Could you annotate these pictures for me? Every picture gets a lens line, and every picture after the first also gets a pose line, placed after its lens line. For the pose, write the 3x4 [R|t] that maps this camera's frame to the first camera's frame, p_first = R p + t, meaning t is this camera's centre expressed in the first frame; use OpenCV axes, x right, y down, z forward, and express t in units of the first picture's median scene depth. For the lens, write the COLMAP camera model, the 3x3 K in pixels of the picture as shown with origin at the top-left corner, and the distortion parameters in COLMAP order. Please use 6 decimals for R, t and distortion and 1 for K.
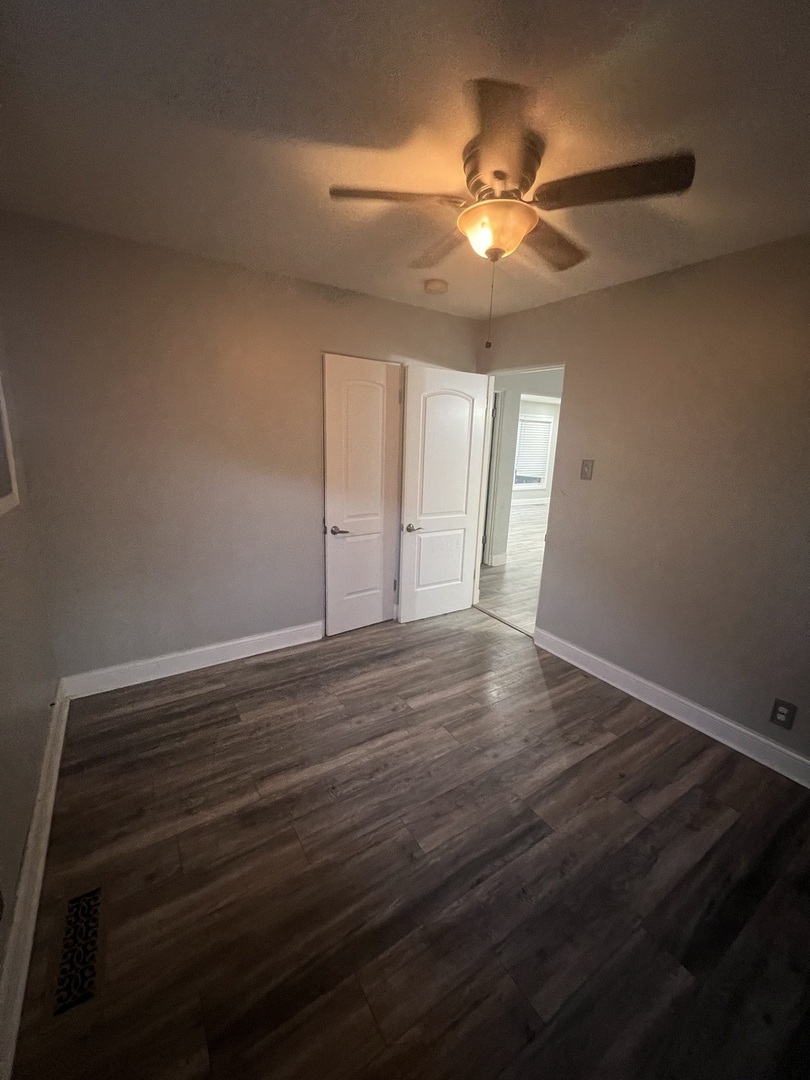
lens RADIAL K [[426.9, 0, 403.5], [0, 426.9, 536.0], [0, 0, 1]] dist [-0.002566, -0.000146]
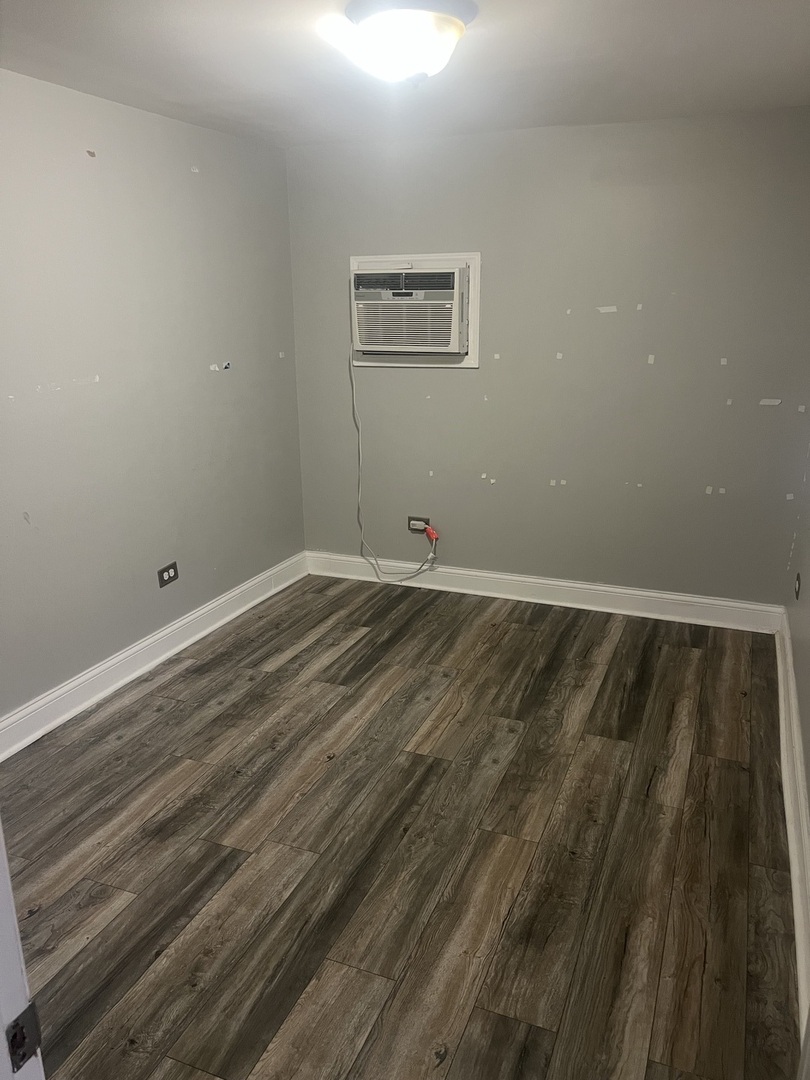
lens RADIAL K [[821.7, 0, 405.7], [0, 821.7, 540.2], [0, 0, 1]] dist [0.011650, 0.000595]
pose [[0.819743, -0.209914, 0.532877, -0.541390], [0.175167, 0.977719, 0.115683, 0.063408], [-0.545287, -0.001488, 0.838248, -0.340729]]
